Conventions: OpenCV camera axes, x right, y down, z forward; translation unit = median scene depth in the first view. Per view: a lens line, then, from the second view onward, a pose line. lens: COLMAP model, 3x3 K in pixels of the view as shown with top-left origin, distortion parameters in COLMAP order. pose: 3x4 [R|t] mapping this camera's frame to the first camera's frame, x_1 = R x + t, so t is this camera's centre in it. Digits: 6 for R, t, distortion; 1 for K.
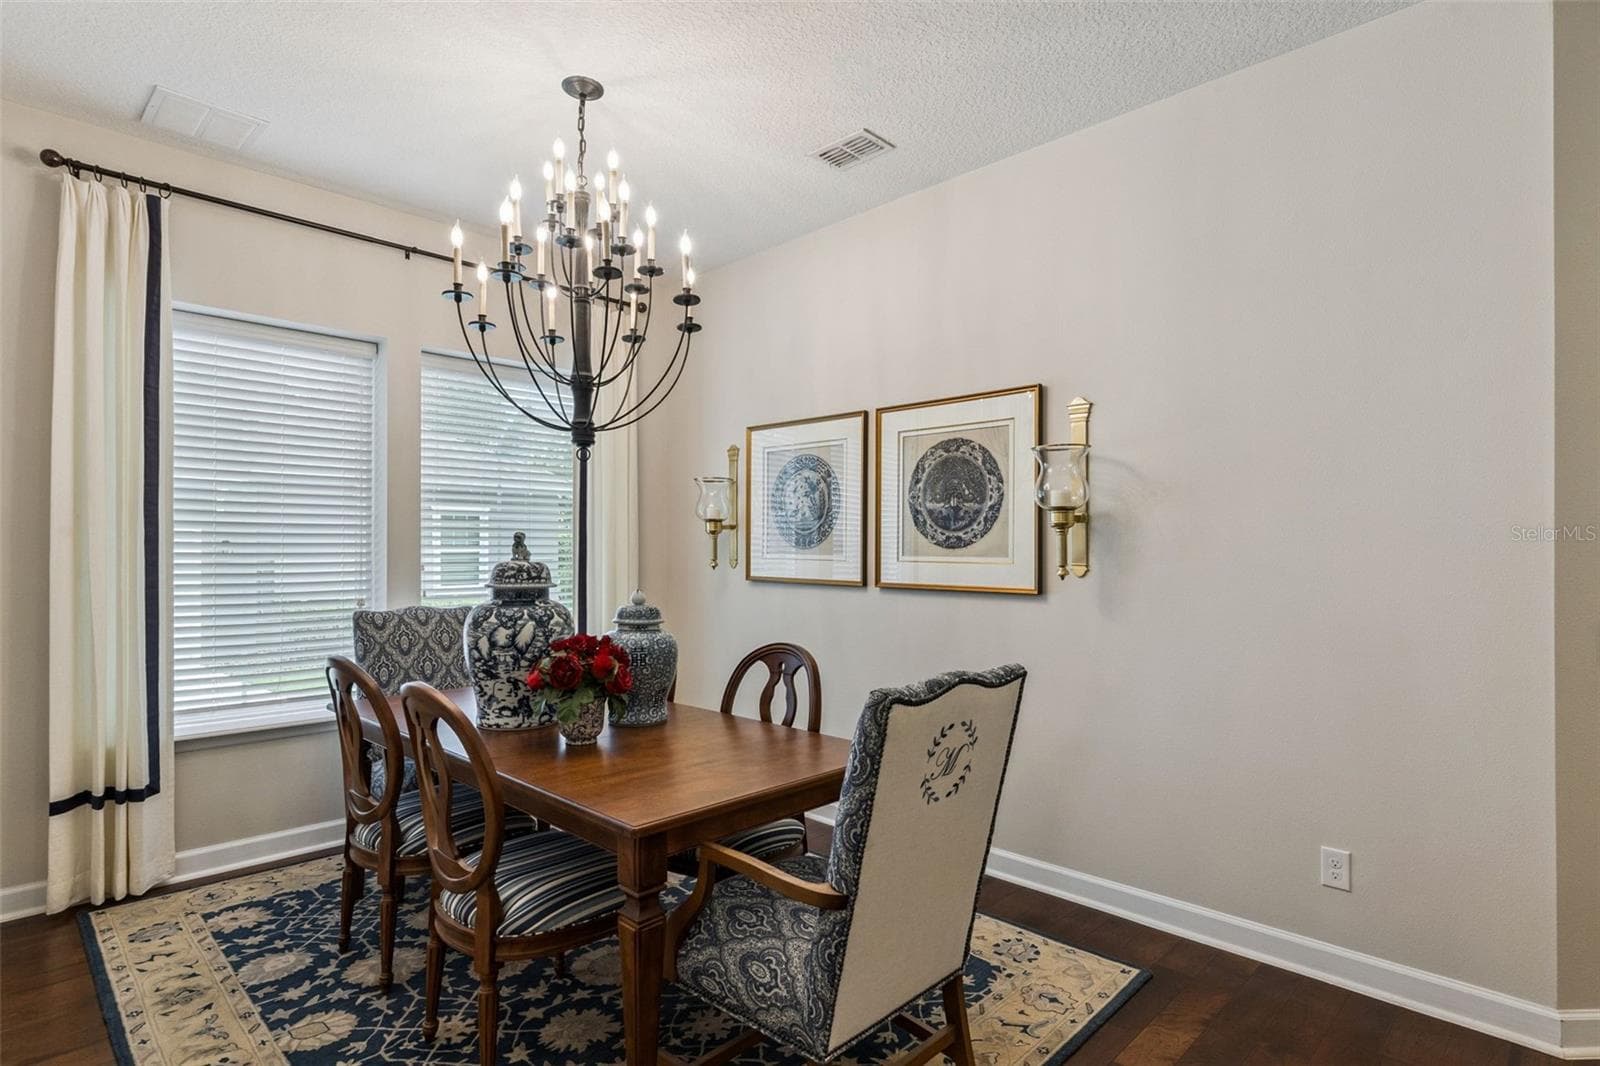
lens RADIAL K [[813.7, 0, 797.4], [0, 813.7, 547.2], [0, 0, 1]] dist [0.000720, -0.000073]
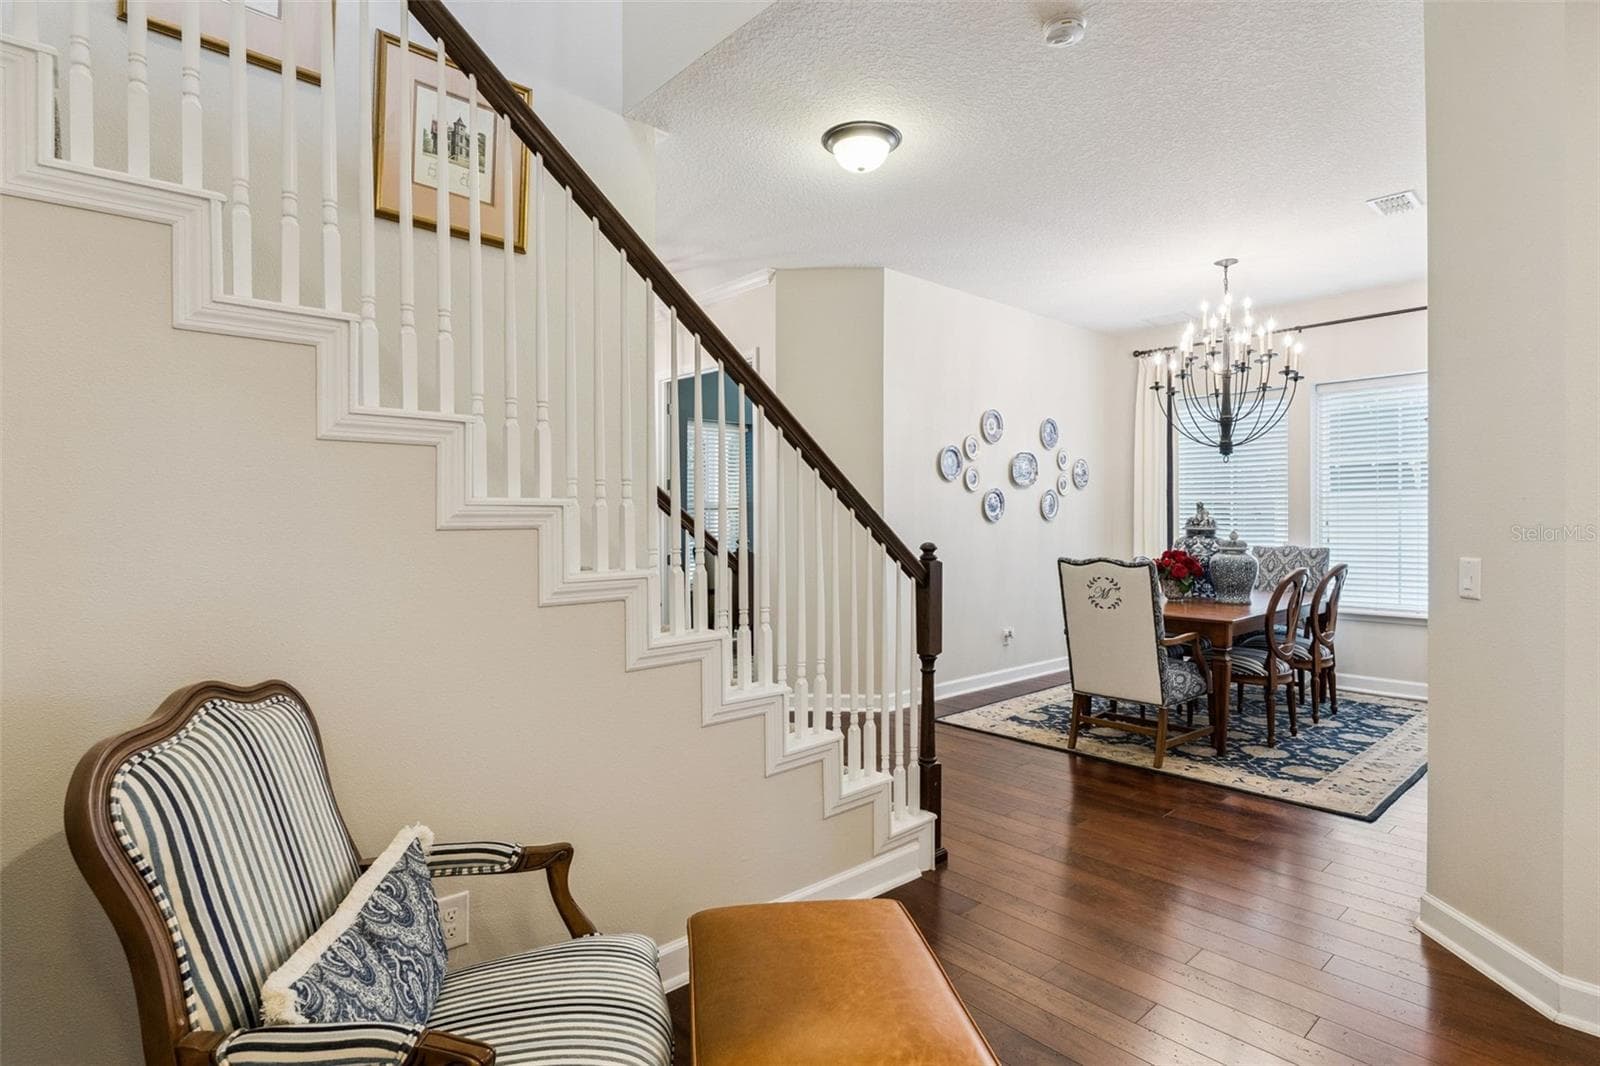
lens RADIAL K [[772.5, 0, 800.5], [0, 772.5, 524.8], [0, 0, 1]] dist [-0.002953, 0.001143]
pose [[-0.062632, 0.003813, -0.998029, 1.502472], [0.007314, 0.999968, 0.003362, 0.022708], [0.998010, -0.007089, -0.062658, 0.127976]]
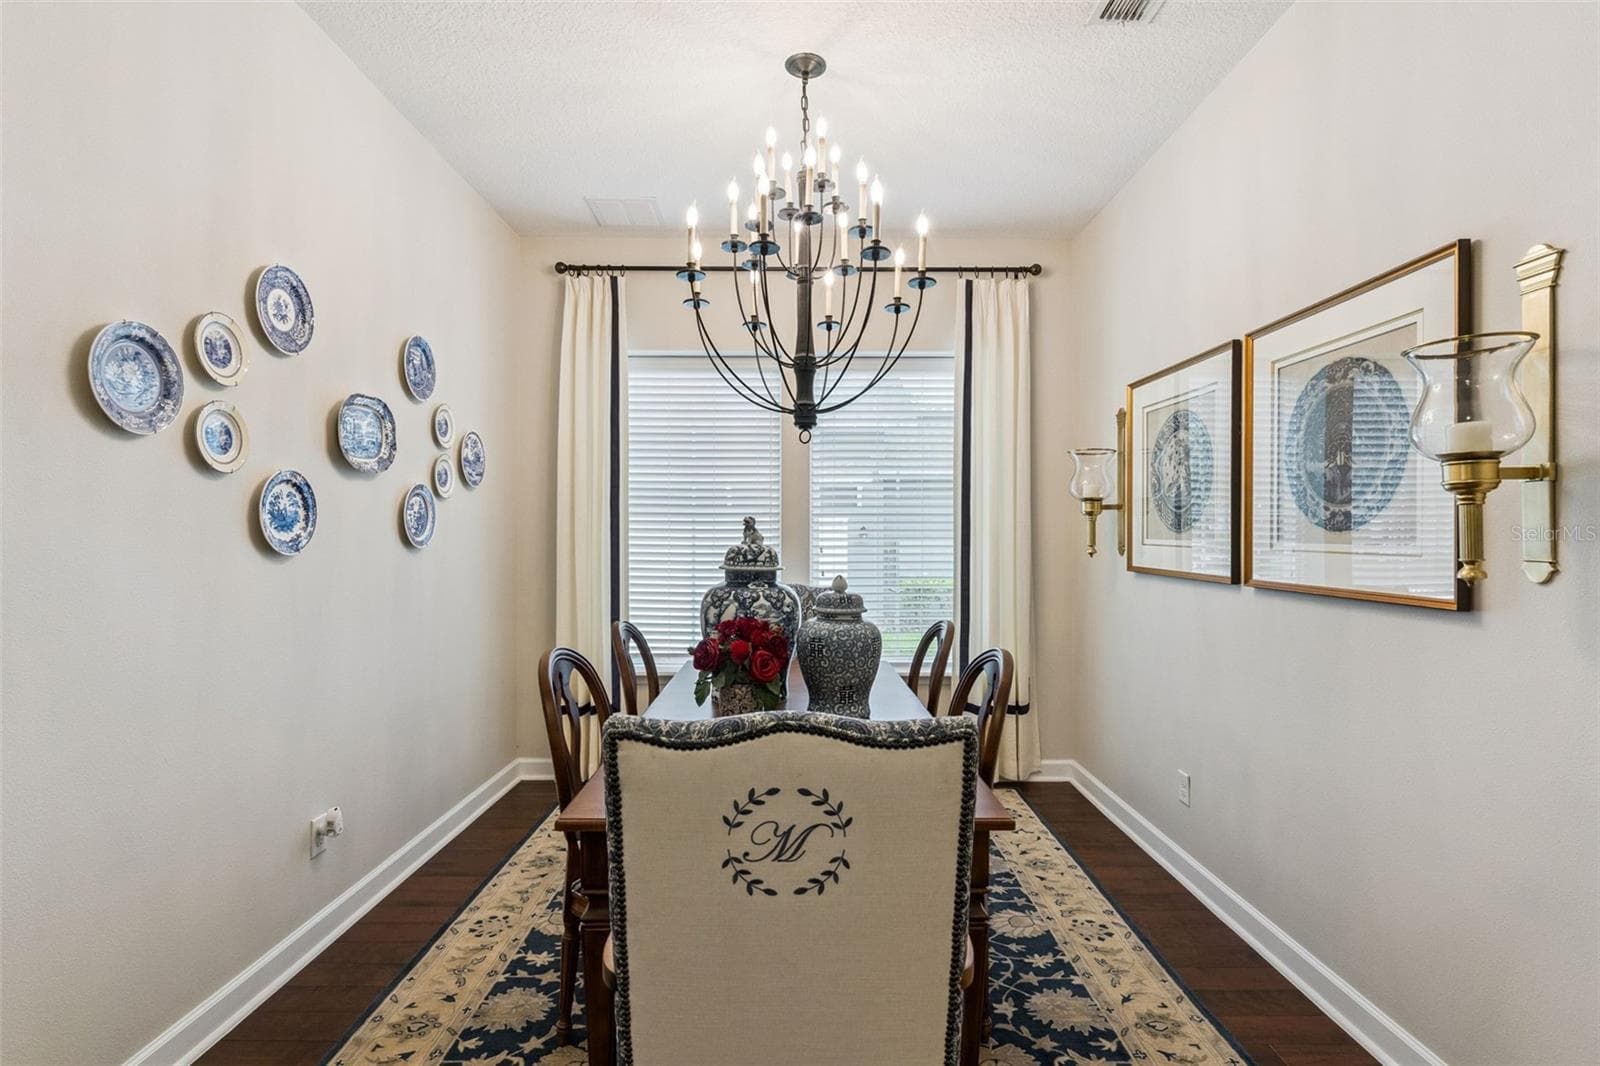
lens RADIAL K [[772.5, 0, 801.2], [0, 772.5, 532.5], [0, 0, 1]] dist [-0.002953, 0.001143]
pose [[0.710435, -0.002316, -0.703759, 0.375301], [0.002442, 0.999997, -0.000826, 0.002609], [0.703759, -0.001132, 0.710438, 0.317645]]
